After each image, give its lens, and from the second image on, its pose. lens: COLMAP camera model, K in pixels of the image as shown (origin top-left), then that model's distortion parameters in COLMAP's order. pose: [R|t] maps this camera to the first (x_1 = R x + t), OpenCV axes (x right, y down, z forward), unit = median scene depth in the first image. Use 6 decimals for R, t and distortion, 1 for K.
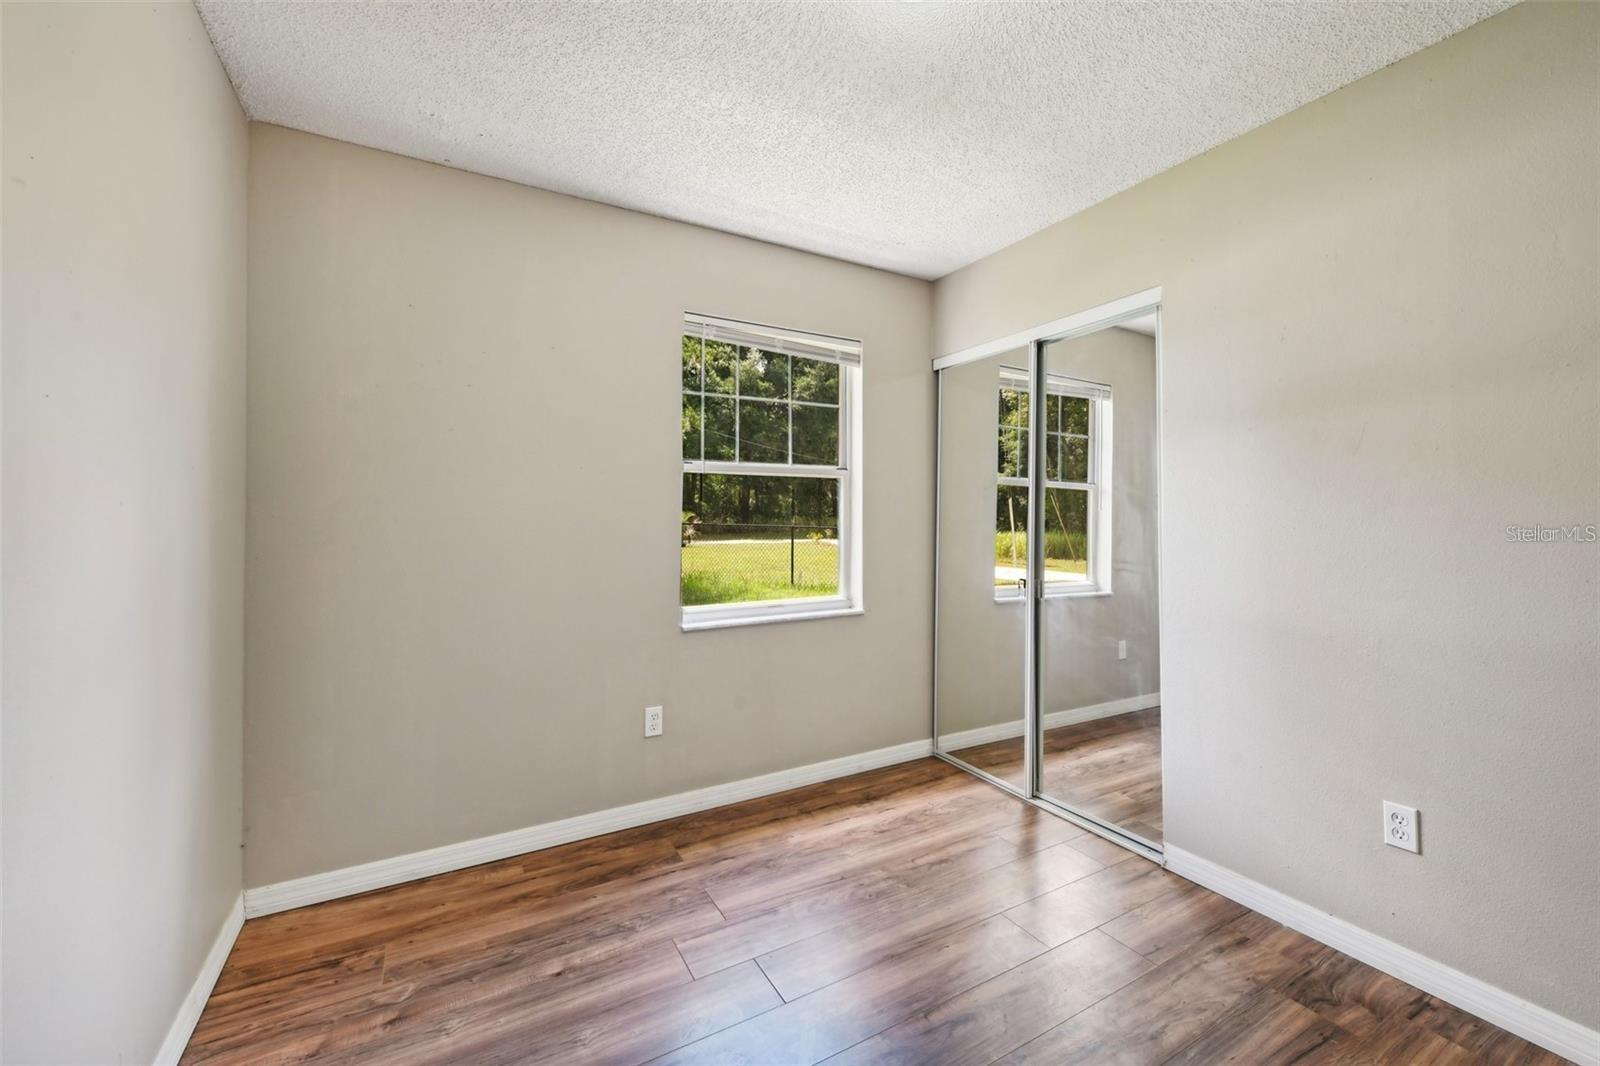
lens RADIAL K [[642.4, 0, 817.0], [0, 642.4, 516.9], [0, 0, 1]] dist [-0.000882, -0.002507]
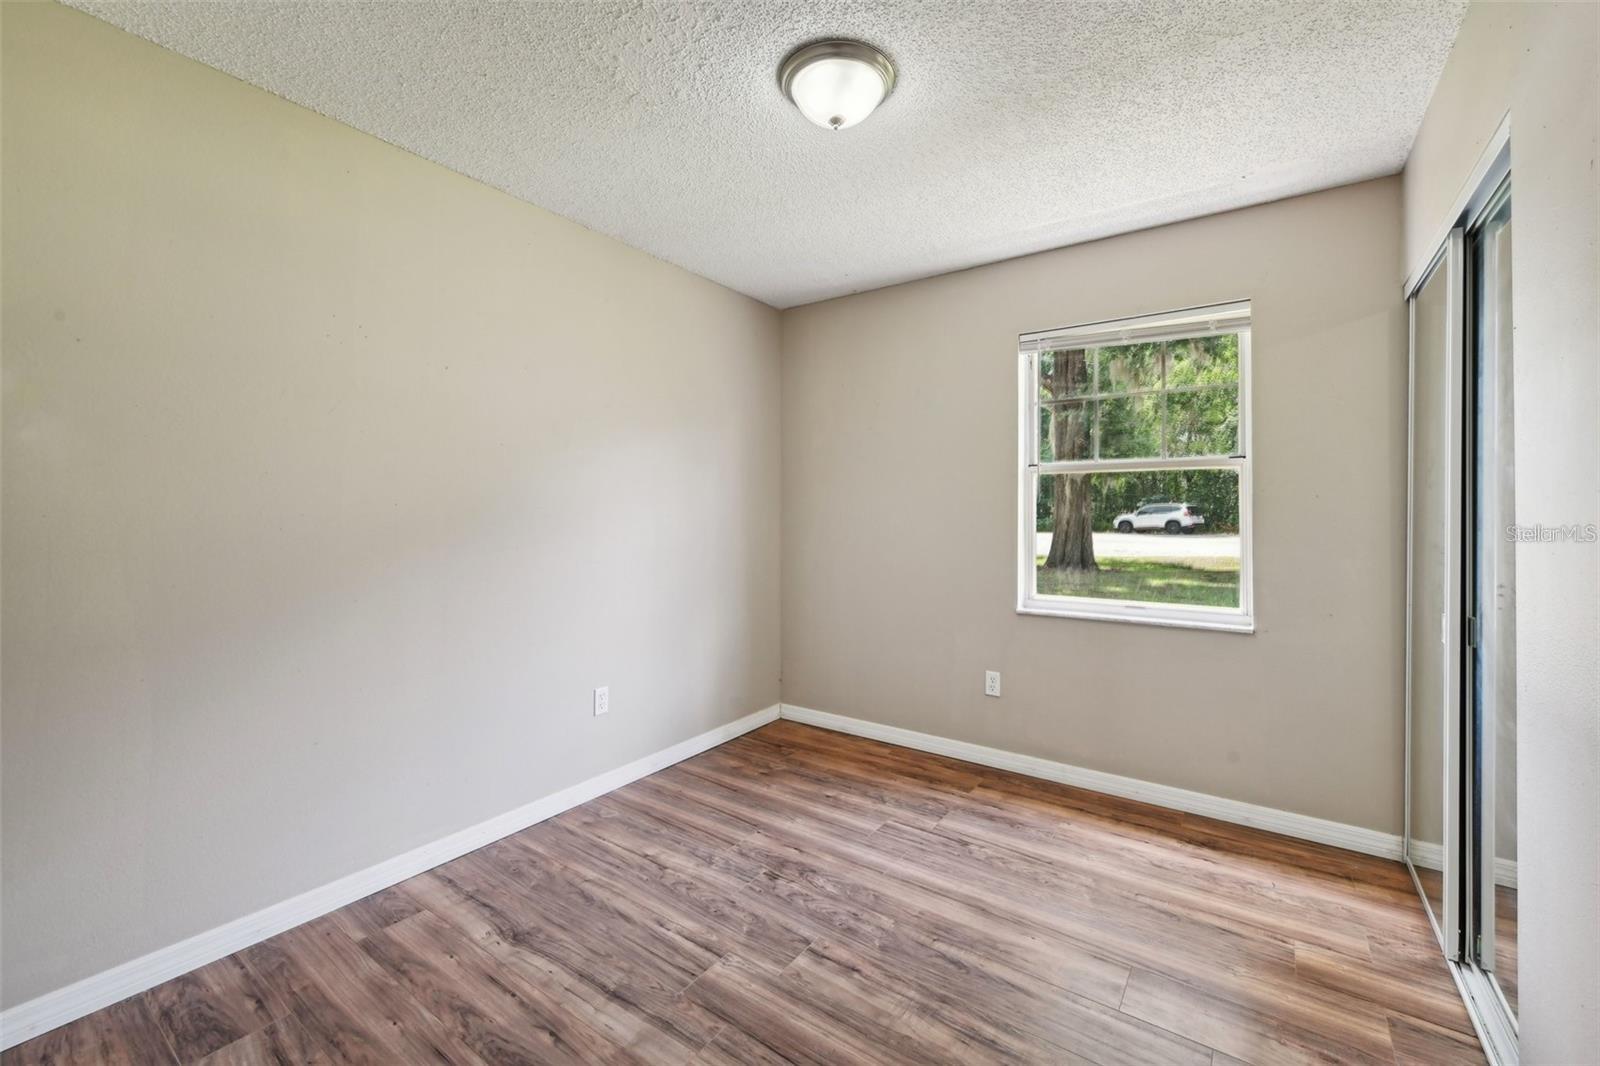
lens RADIAL K [[642.4, 0, 817.0], [0, 642.4, 516.9], [0, 0, 1]] dist [-0.000882, -0.002507]
pose [[0.429200, 0.005492, -0.903193, 0.726138], [-0.001712, 0.999985, 0.005267, -0.000103], [0.903208, -0.000714, 0.429203, 0.194200]]
